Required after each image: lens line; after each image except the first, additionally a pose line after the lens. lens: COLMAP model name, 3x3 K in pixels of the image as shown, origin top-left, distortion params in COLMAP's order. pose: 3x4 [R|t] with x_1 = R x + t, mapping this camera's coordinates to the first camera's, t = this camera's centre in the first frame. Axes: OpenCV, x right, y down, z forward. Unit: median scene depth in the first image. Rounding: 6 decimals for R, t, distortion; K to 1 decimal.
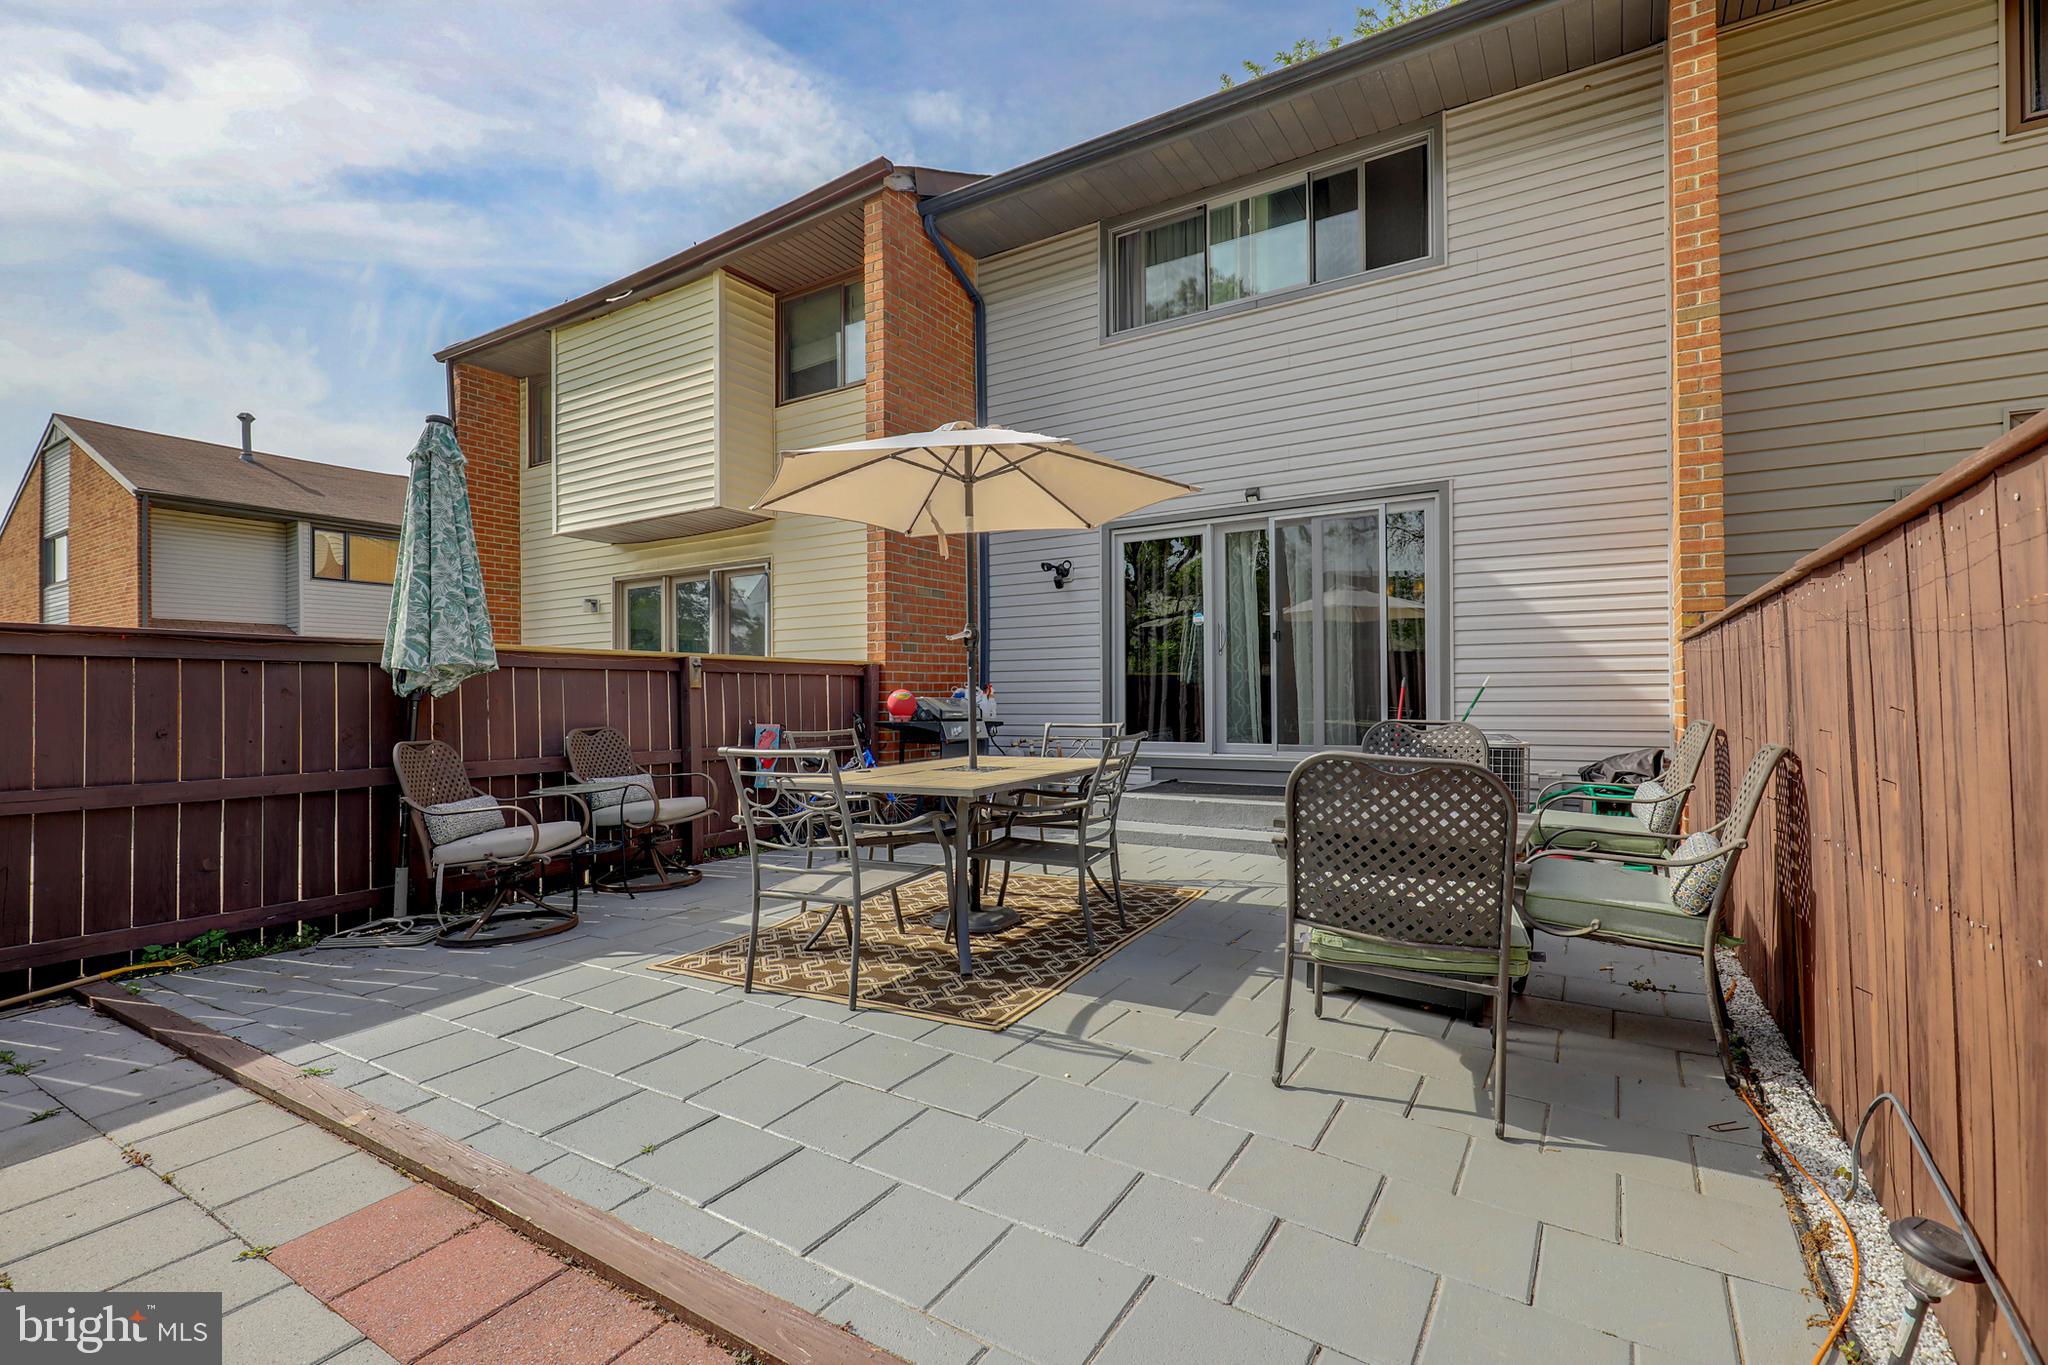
lens RADIAL K [[946.1, 0, 1034.5], [0, 946.1, 680.2], [0, 0, 1]] dist [-0.000495, 0.000494]
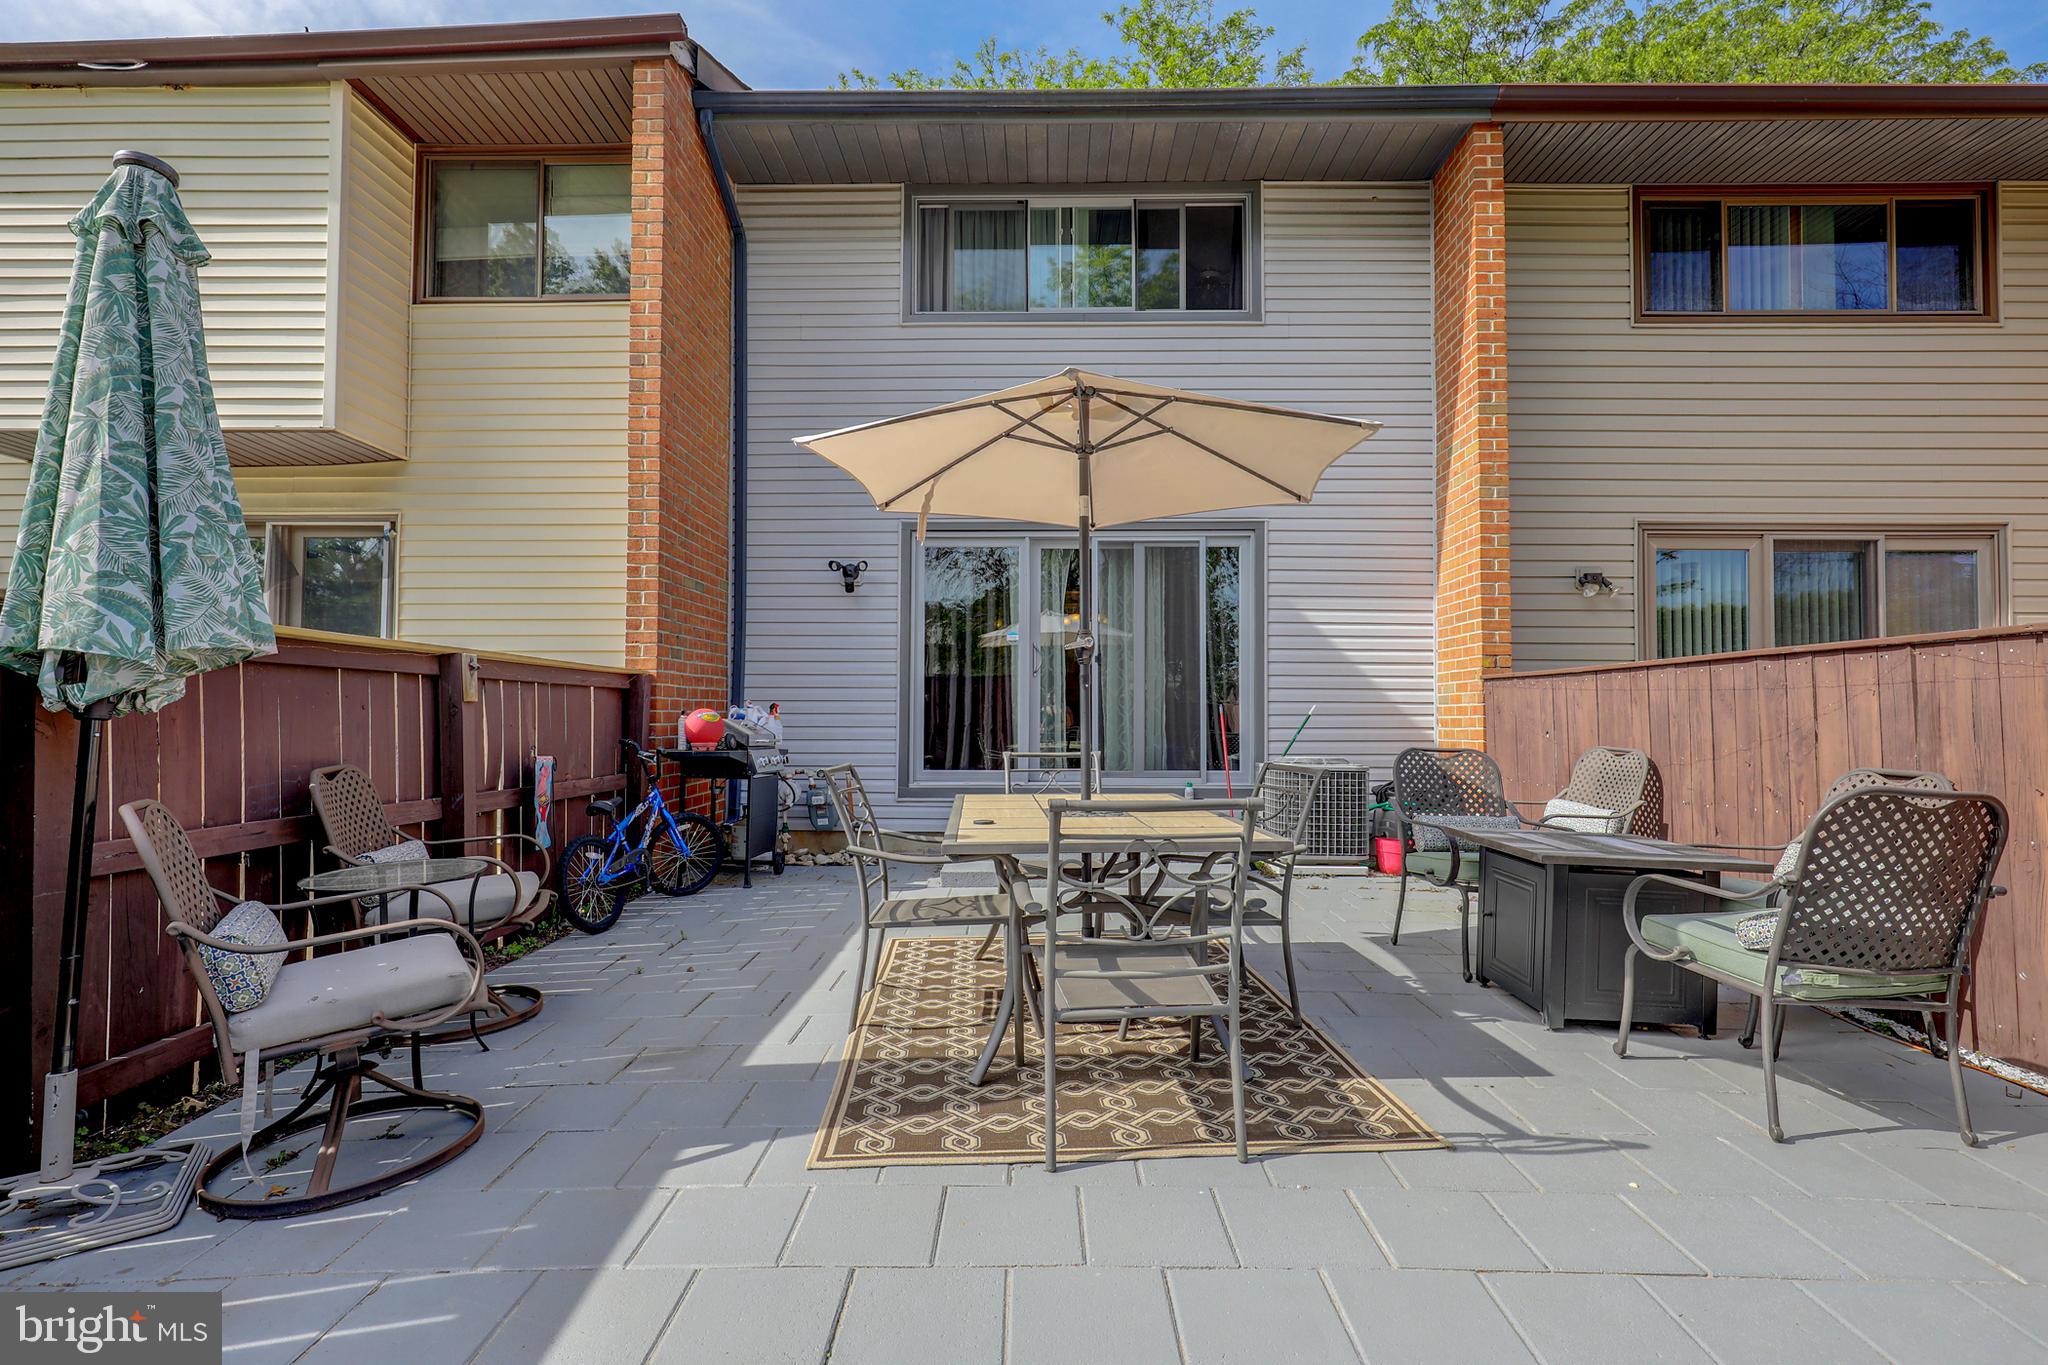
lens RADIAL K [[946.1, 0, 1022.7], [0, 946.1, 683.5], [0, 0, 1]] dist [-0.000495, 0.000494]
pose [[0.849565, 0.029658, 0.526650, -0.352538], [-0.019484, 0.999501, -0.024857, 0.004120], [-0.527124, 0.010857, 0.849719, 0.233303]]
